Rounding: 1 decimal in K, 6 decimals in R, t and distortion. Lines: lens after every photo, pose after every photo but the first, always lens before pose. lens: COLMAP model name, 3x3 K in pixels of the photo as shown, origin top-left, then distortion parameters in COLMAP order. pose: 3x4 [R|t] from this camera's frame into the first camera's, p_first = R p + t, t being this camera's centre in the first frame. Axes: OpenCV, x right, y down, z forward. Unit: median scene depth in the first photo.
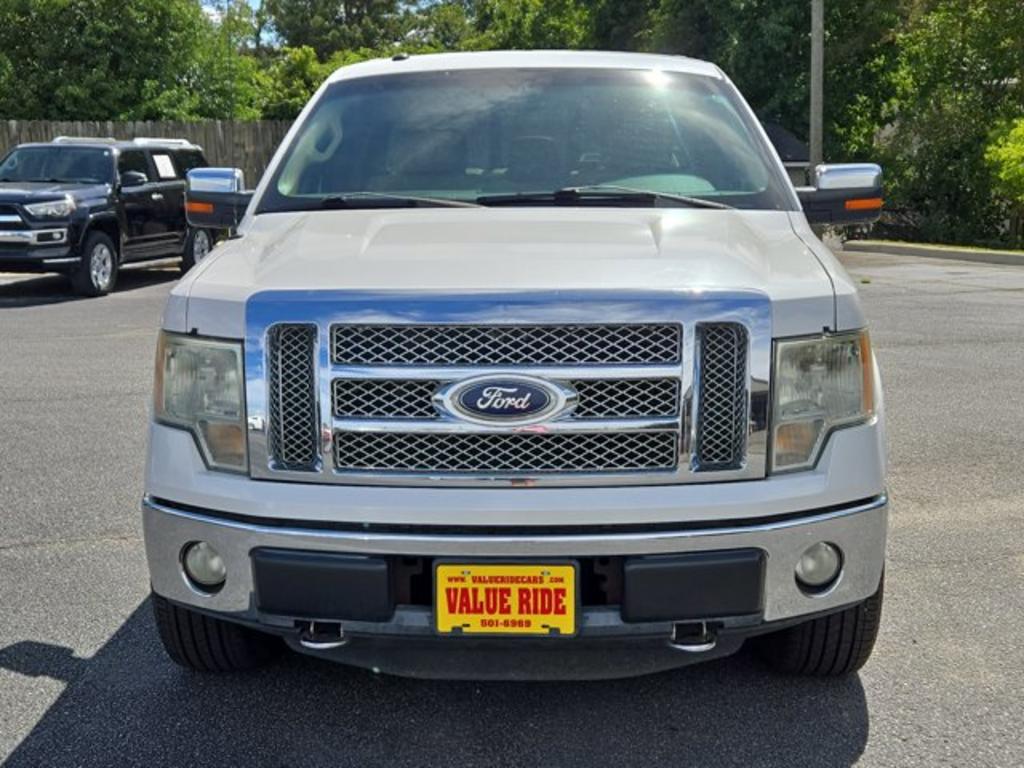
lens RADIAL K [[1359.2, 0, 516.8], [0, 1359.2, 384.3], [0, 0, 1]] dist [0.152947, -0.510810]
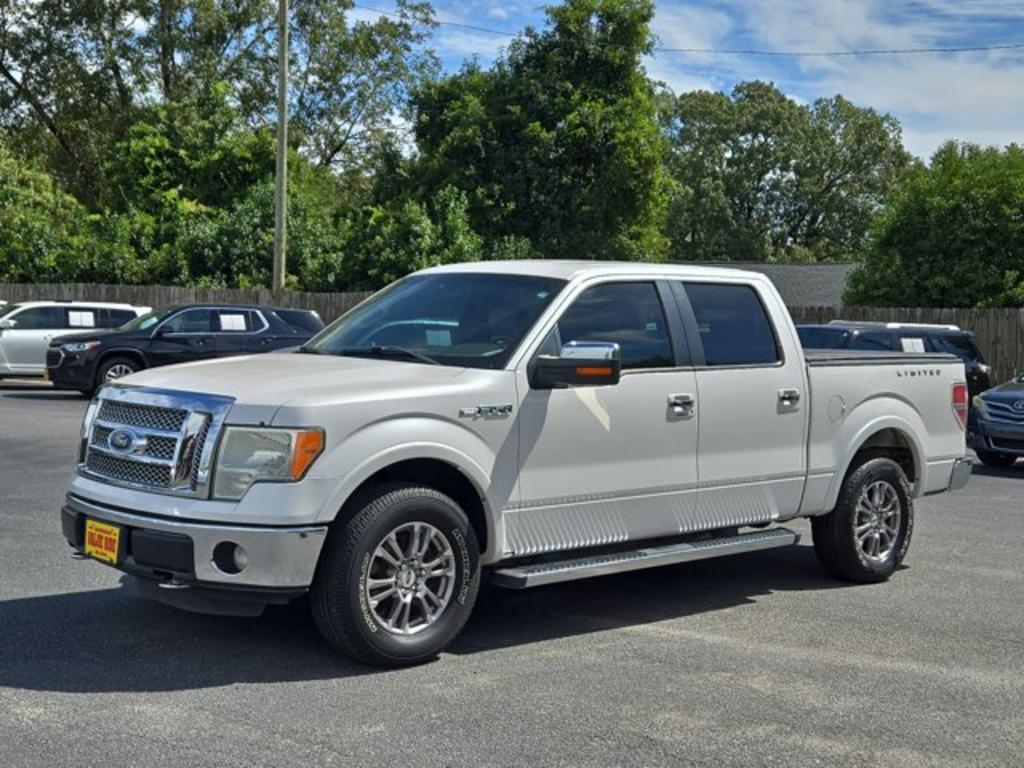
lens RADIAL K [[1359.2, 0, 516.8], [0, 1359.2, 384.3], [0, 0, 1]] dist [0.152947, -0.510810]
pose [[0.703546, 0.053977, -0.708597, 1.765108], [-0.148012, 0.986374, -0.071820, -0.011024], [0.695065, 0.155409, 0.701949, -0.004559]]
